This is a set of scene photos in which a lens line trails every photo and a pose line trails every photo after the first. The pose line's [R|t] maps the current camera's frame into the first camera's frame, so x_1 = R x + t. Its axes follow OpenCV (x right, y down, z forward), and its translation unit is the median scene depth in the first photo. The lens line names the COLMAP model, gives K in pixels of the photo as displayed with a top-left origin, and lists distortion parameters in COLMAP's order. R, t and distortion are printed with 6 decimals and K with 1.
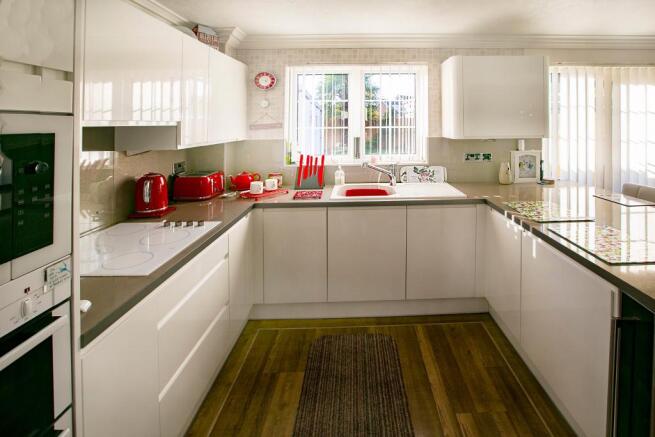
lens RADIAL K [[311.1, 0, 378.3], [0, 311.1, 176.9], [0, 0, 1]] dist [-0.001446, -0.000225]
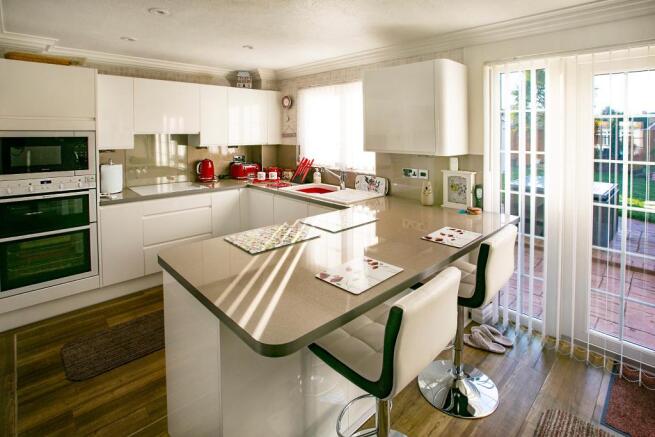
lens RADIAL K [[330.2, 0, 327.5], [0, 330.2, 218.5], [0, 0, 1]] dist [-0.005648, -0.000317]
pose [[0.658782, 0.202788, -0.724489, 0.931173], [-0.137294, 0.979222, 0.149247, -0.043097], [0.739701, 0.001147, 0.672935, 0.134199]]
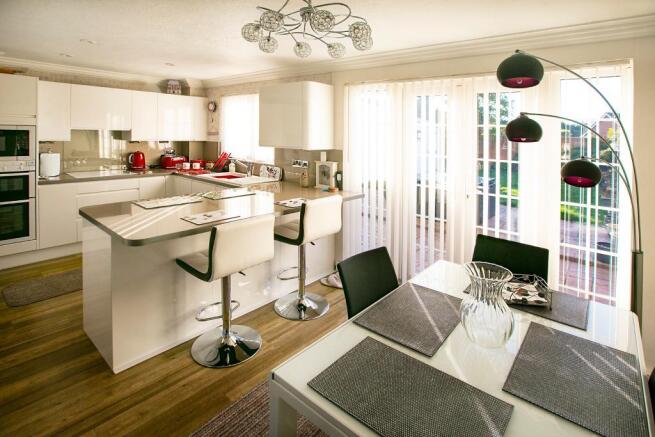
lens RADIAL K [[324.7, 0, 328.5], [0, 324.7, 205.6], [0, 0, 1]] dist [0.004090, 0.001369]
pose [[0.735555, 0.174314, -0.654655, 1.358554], [-0.145697, 0.984422, 0.098419, -0.043285], [0.661612, 0.022989, 0.749494, 0.099301]]
